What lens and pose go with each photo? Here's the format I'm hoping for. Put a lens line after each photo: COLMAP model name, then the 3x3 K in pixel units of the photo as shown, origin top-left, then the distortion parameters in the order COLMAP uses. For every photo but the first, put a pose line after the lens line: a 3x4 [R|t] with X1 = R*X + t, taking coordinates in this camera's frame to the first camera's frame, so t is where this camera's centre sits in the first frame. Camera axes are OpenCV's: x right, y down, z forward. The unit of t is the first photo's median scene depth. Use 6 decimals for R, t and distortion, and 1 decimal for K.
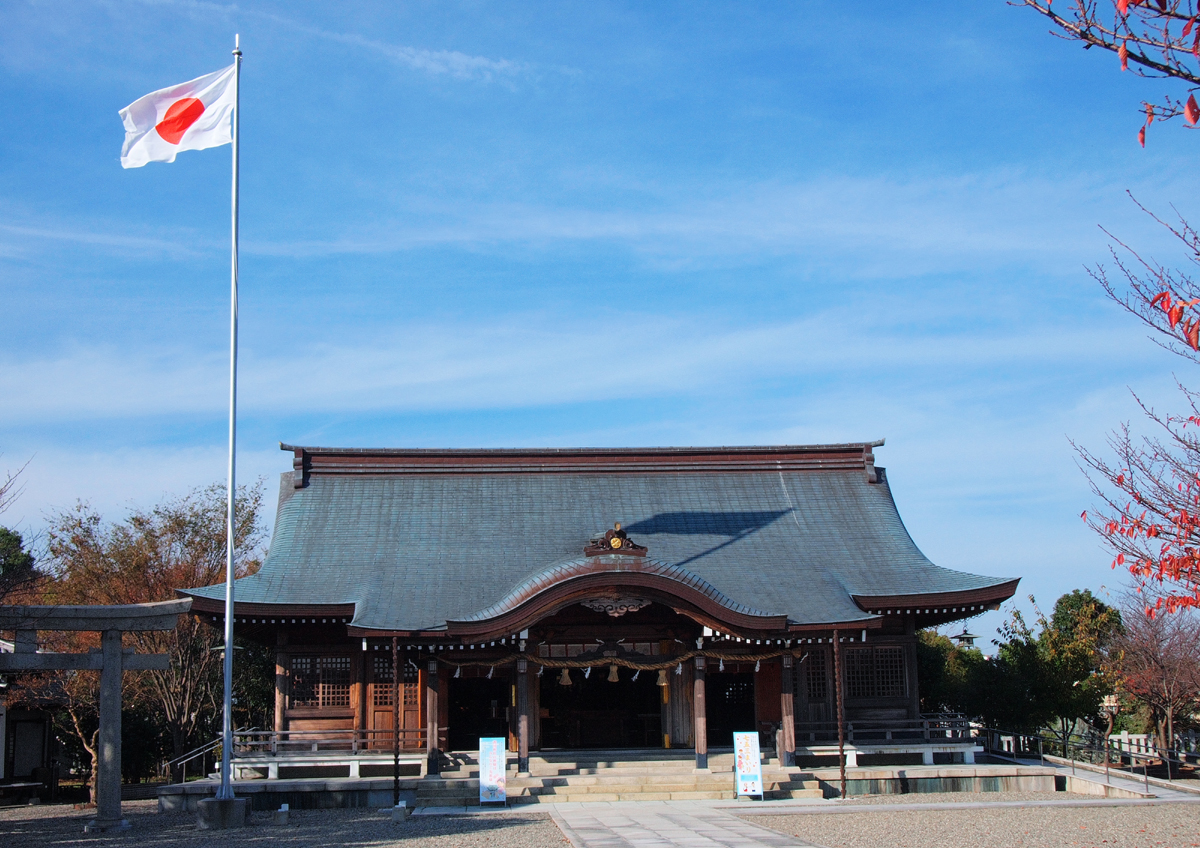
lens RADIAL K [[1454.0, 0, 600.0], [0, 1454.0, 424.0], [0, 0, 1]] dist [-0.001939, 0.003822]
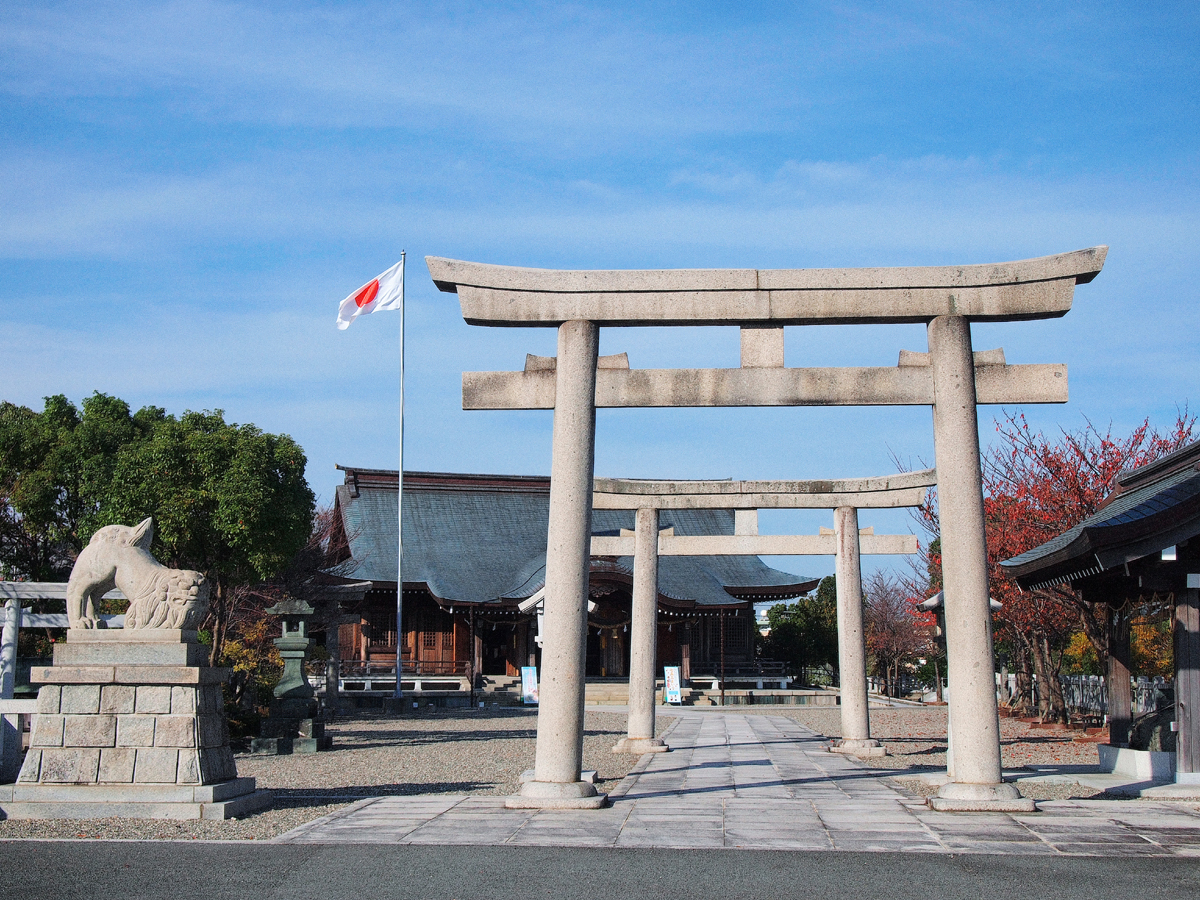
lens RADIAL K [[1729.0, 0, 600.0], [0, 1729.0, 450.0], [0, 0, 1]] dist [0.002179, 0.020242]
pose [[0.976073, 0.047787, 0.212125, -0.389660], [-0.064407, 0.995313, 0.072141, -0.169020], [-0.207684, -0.084077, 0.974576, -0.869732]]
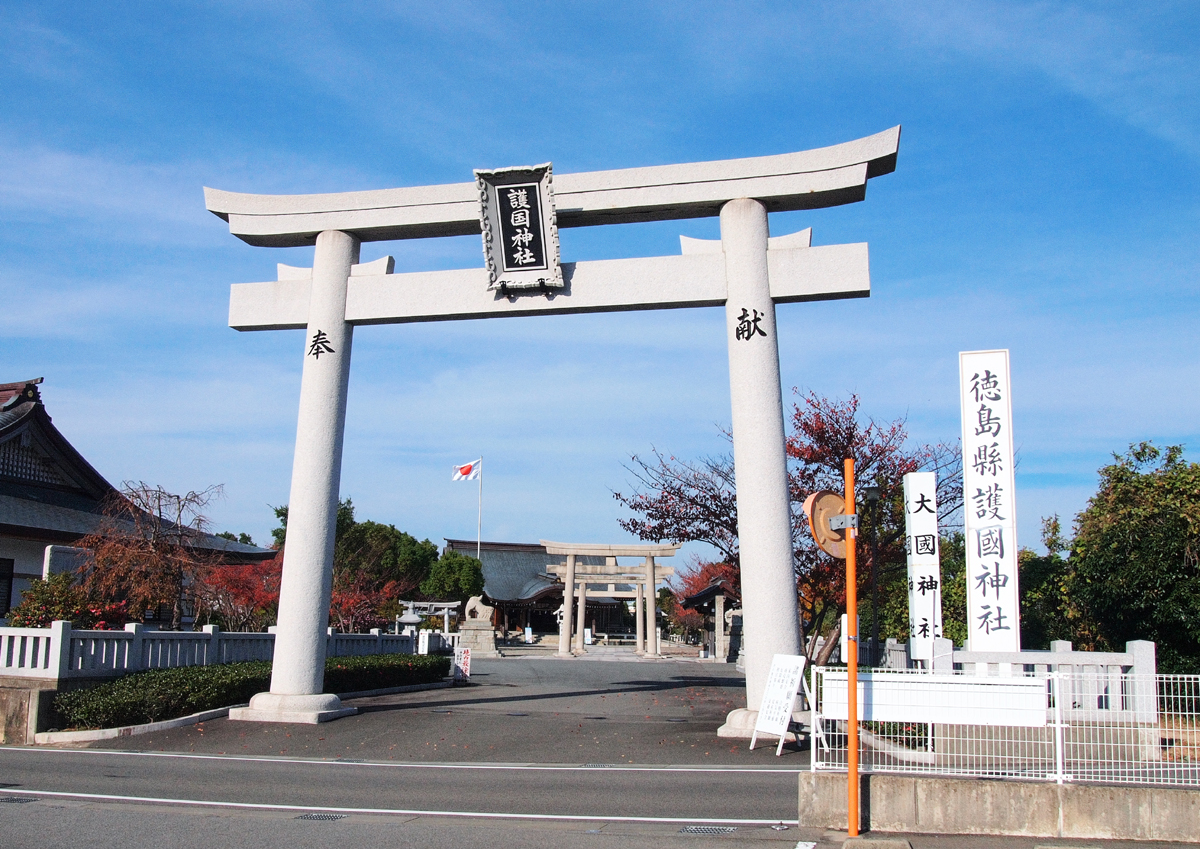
lens RADIAL K [[1122.2, 0, 600.1], [0, 1122.2, 481.1], [0, 0, 1]] dist [-0.001060, -0.000112]
pose [[0.962358, 0.073838, 0.261564, -0.659984], [-0.093025, 0.993748, 0.061732, -0.365966], [-0.255371, -0.083740, 0.963210, -1.846465]]
